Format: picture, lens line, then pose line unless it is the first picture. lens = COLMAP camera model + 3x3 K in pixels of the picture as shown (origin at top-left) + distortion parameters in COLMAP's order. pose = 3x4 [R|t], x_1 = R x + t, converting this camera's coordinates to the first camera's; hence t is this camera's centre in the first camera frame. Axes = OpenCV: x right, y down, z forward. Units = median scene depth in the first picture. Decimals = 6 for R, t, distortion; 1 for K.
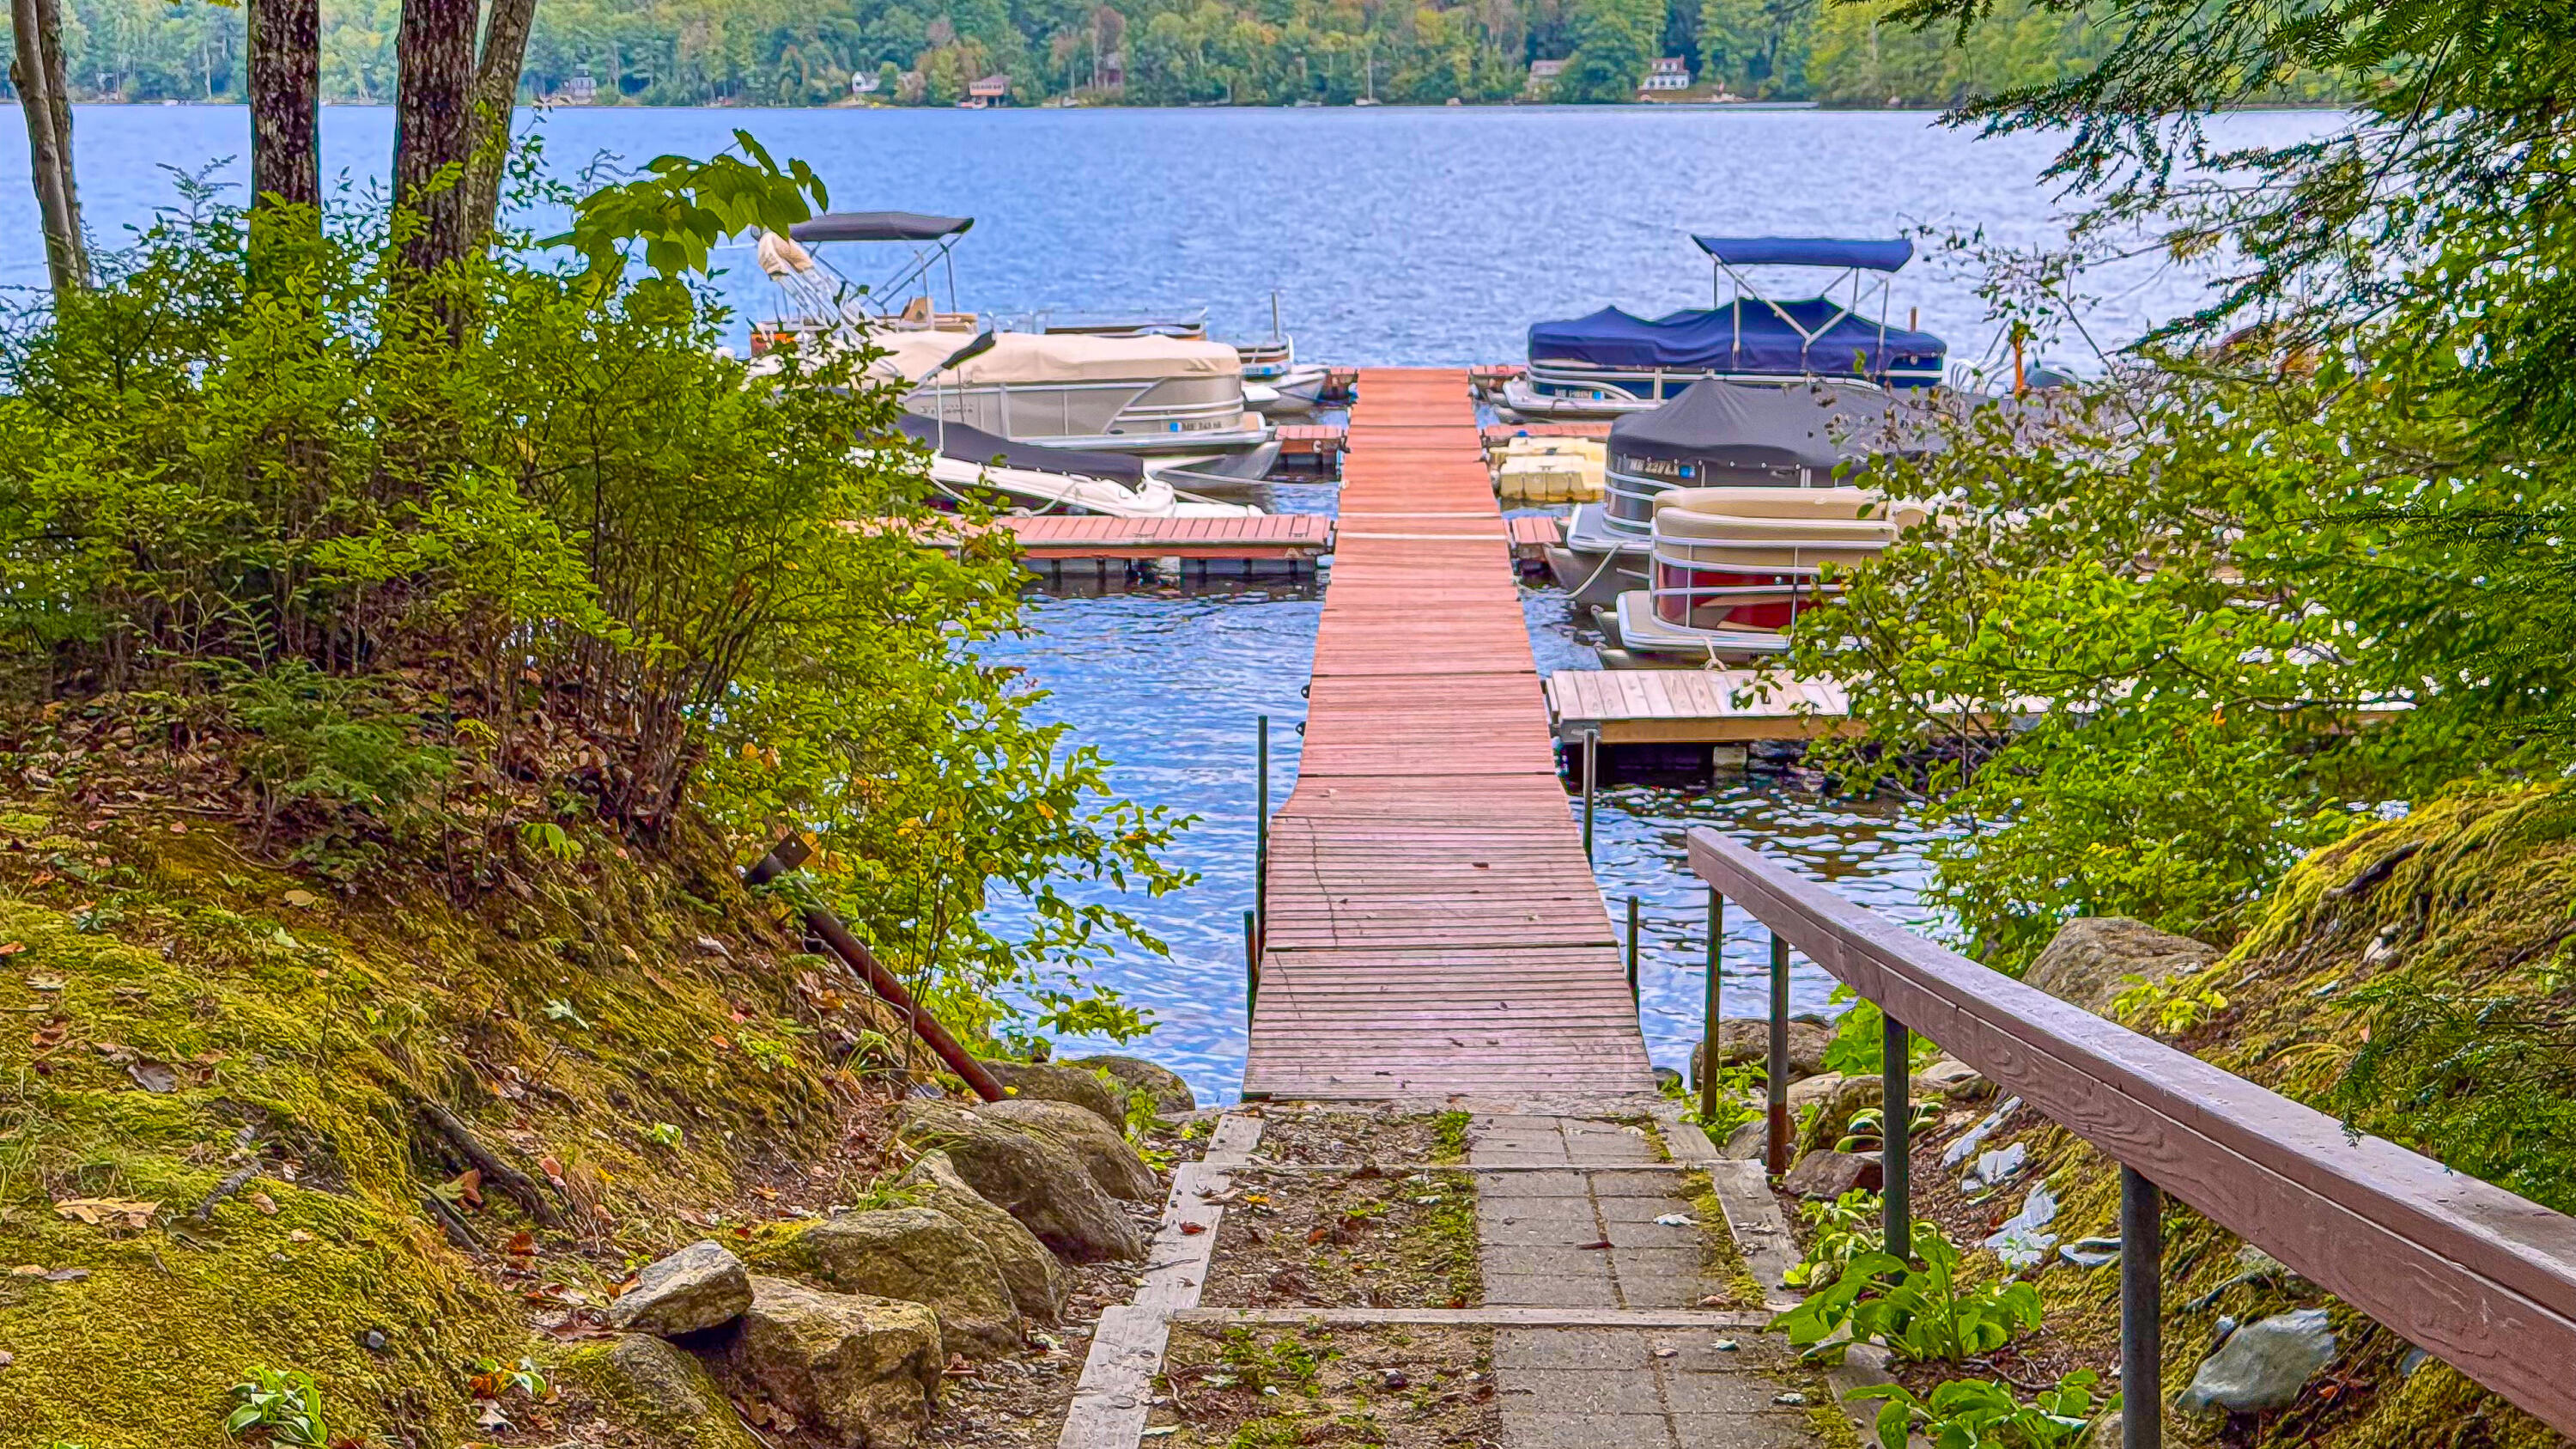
lens RADIAL K [[3620.5, 0, 1304.7], [0, 3620.5, 726.0], [0, 0, 1]] dist [0.051924, 0.000000]
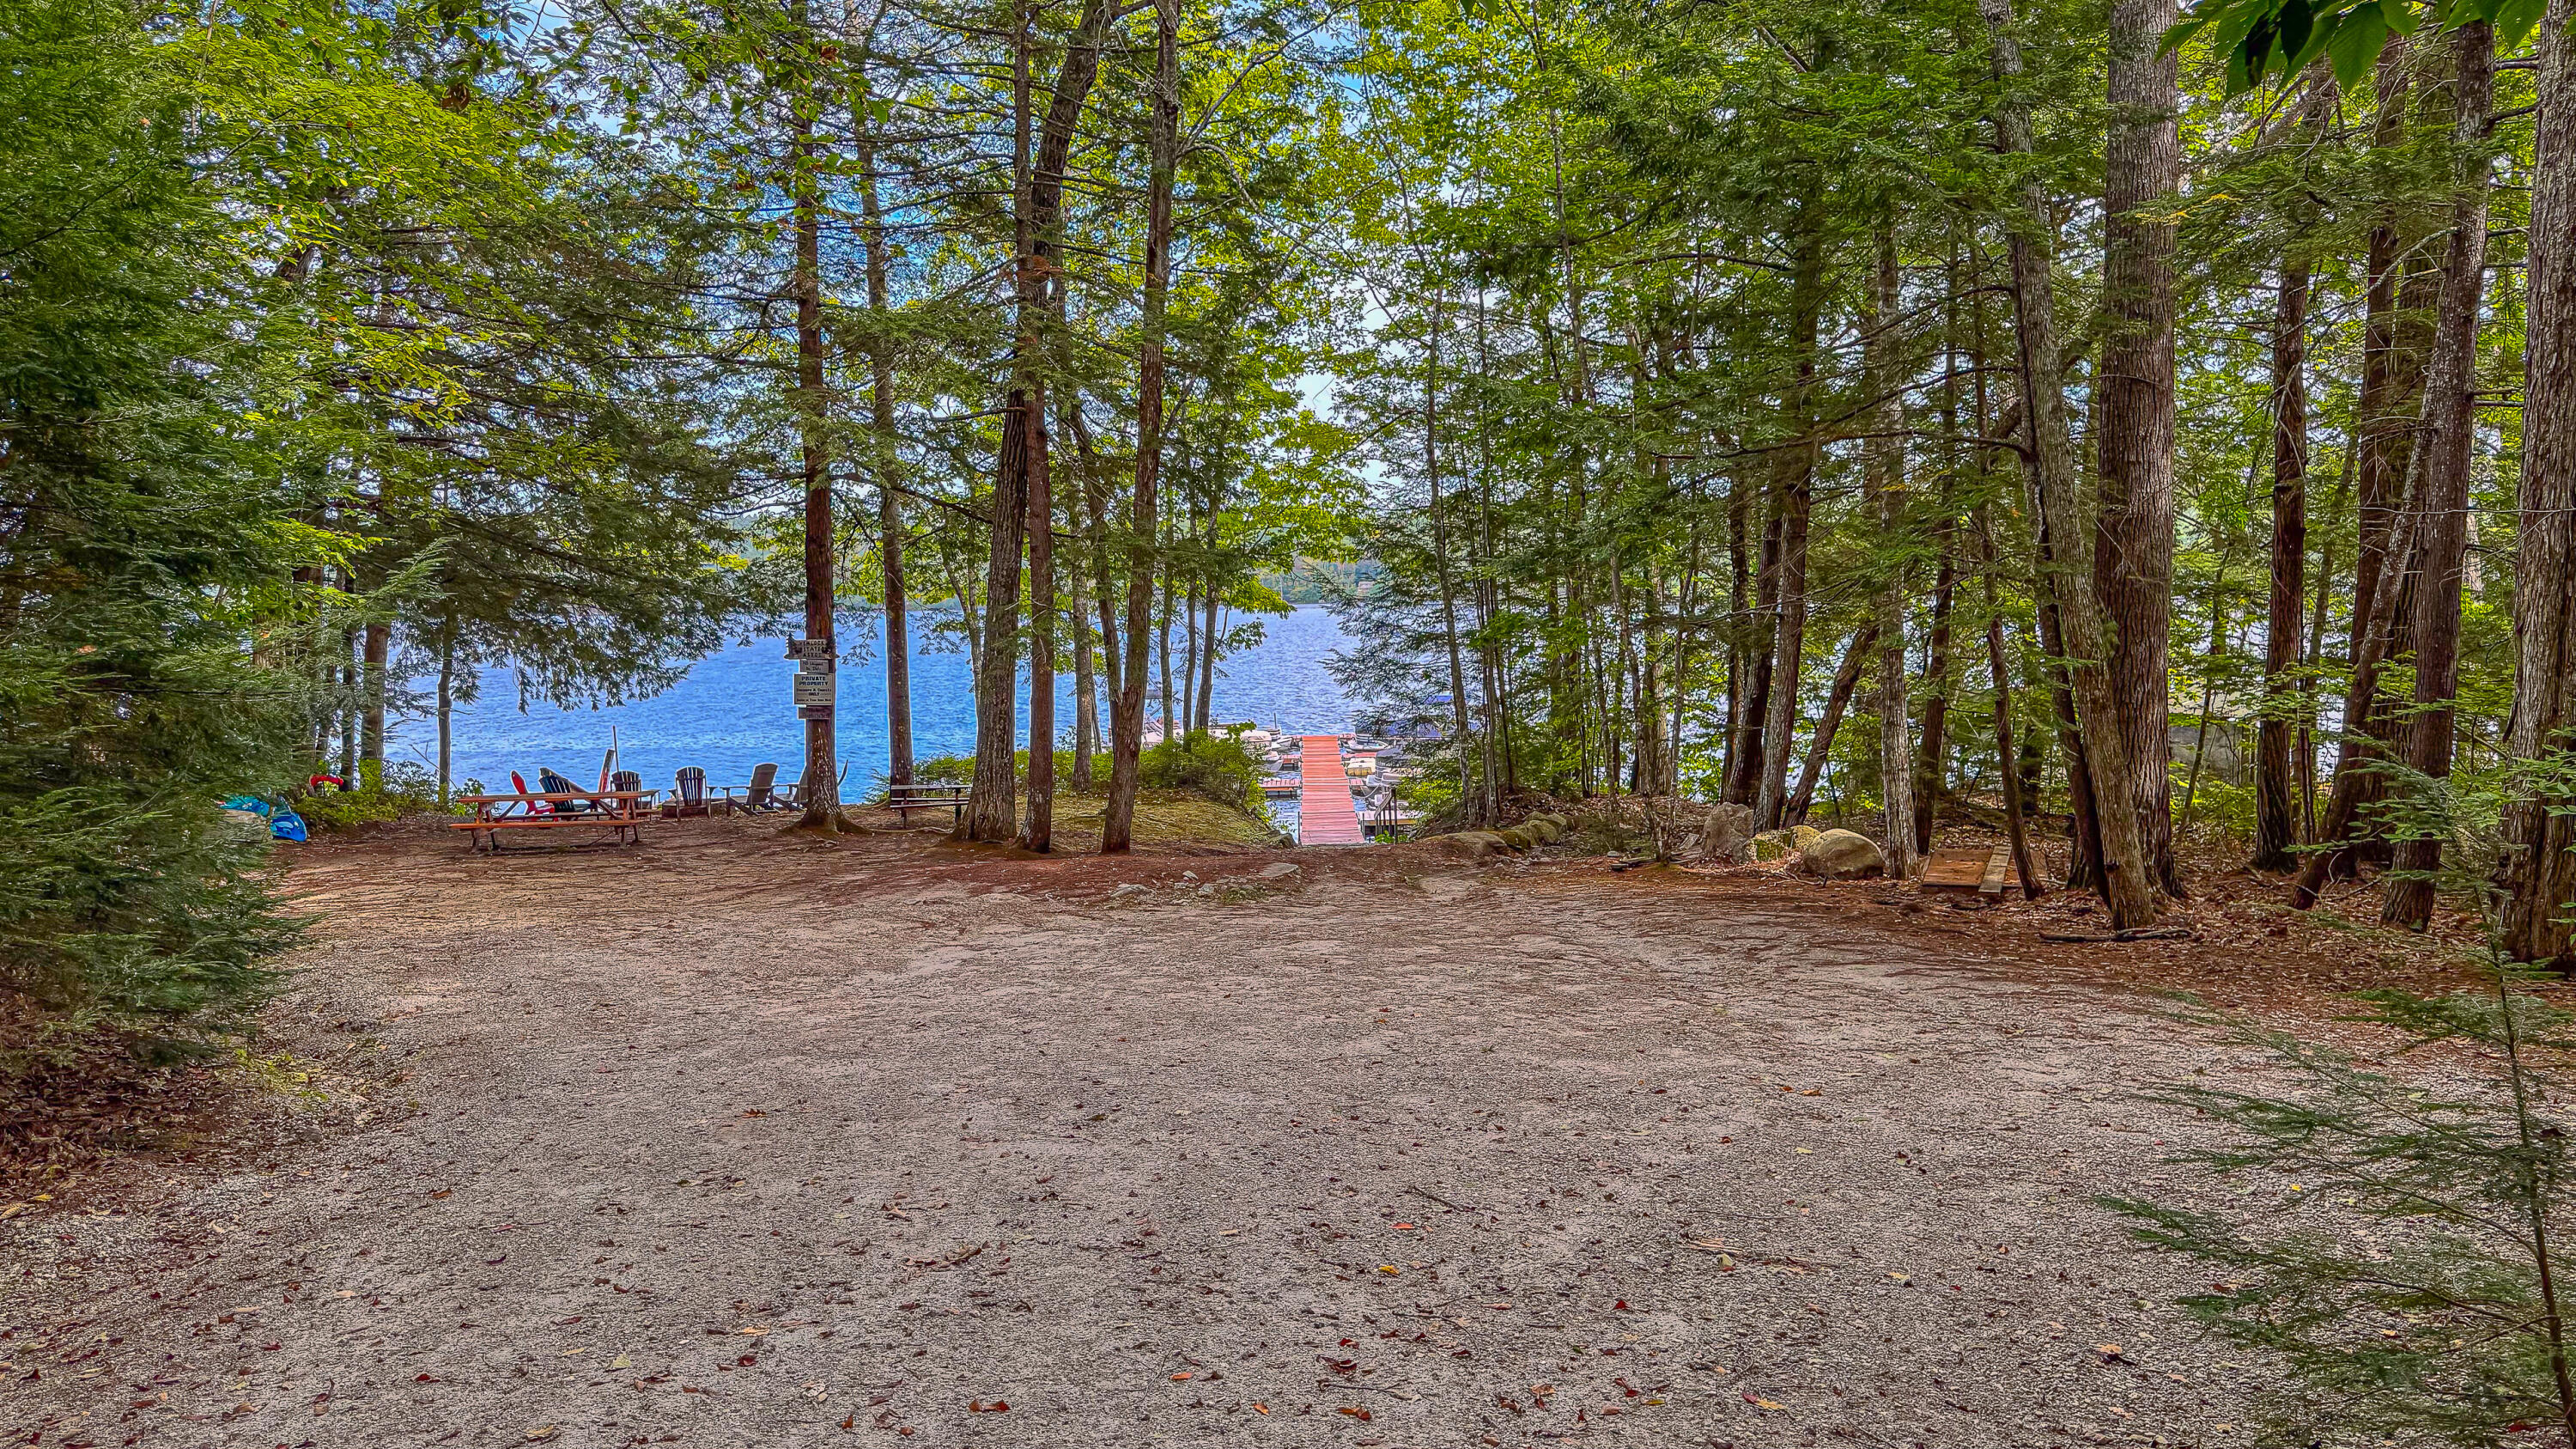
lens RADIAL K [[1810.5, 0, 1281.4], [0, 1810.5, 729.5], [0, 0, 1]] dist [0.045777, -0.020174]
pose [[0.999790, -0.016804, 0.011744, -0.119513], [0.017865, 0.995128, -0.096962, 0.252290], [-0.010057, 0.097151, 0.995219, -3.011896]]
